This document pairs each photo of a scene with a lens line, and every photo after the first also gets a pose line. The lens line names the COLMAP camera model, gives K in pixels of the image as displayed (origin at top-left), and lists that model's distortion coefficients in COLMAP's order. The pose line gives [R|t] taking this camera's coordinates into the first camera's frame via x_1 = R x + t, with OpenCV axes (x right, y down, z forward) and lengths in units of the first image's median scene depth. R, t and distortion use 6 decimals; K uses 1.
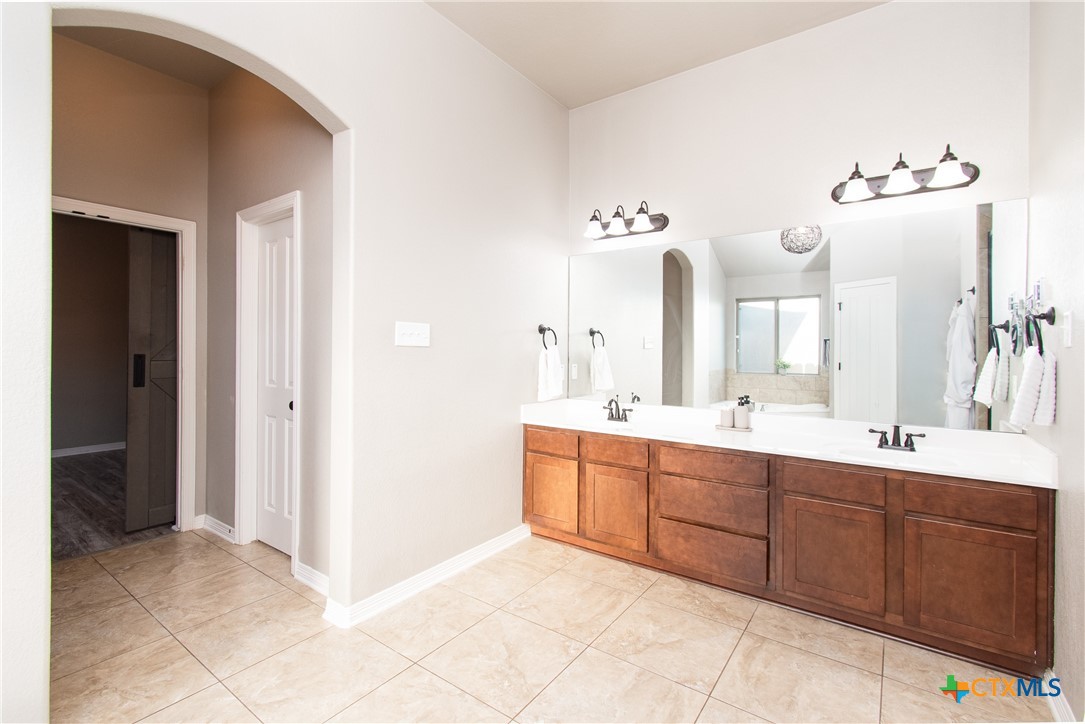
lens RADIAL K [[488.6, 0, 542.5], [0, 488.6, 354.5], [0, 0, 1]] dist [0.005278, -0.002053]
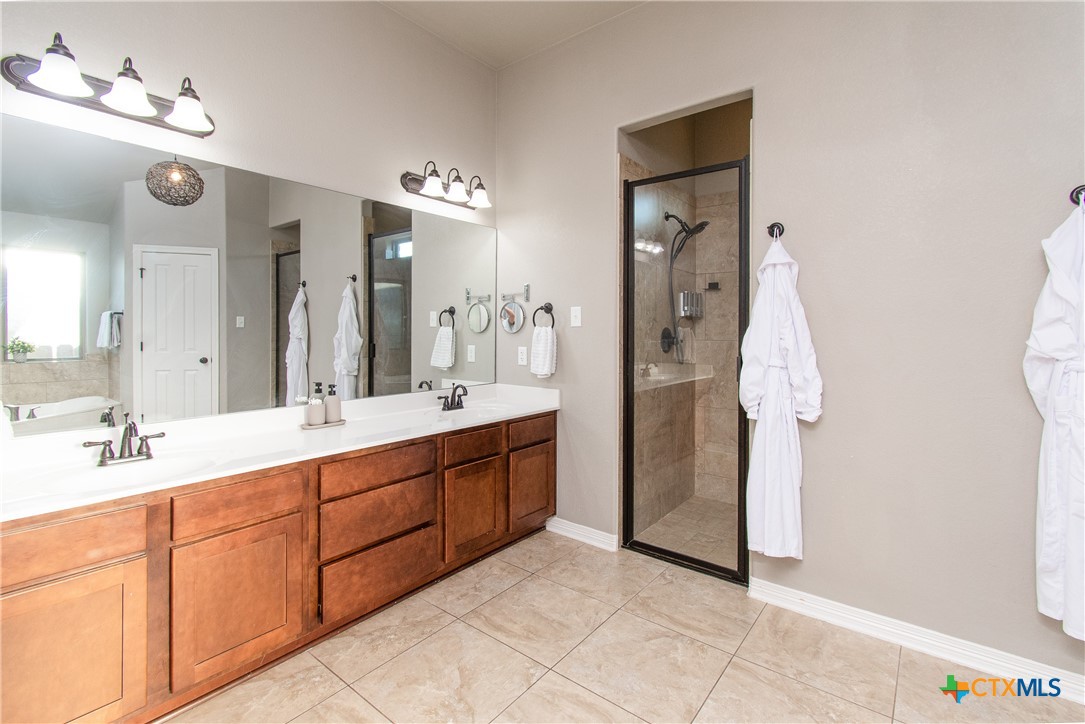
lens RADIAL K [[488.6, 0, 561.7], [0, 488.6, 334.8], [0, 0, 1]] dist [0.005278, -0.002053]
pose [[0.021711, -0.014369, 0.999661, -0.480408], [0.002990, 0.999893, 0.014307, -0.009455], [-0.999760, 0.002678, 0.021752, 0.685676]]
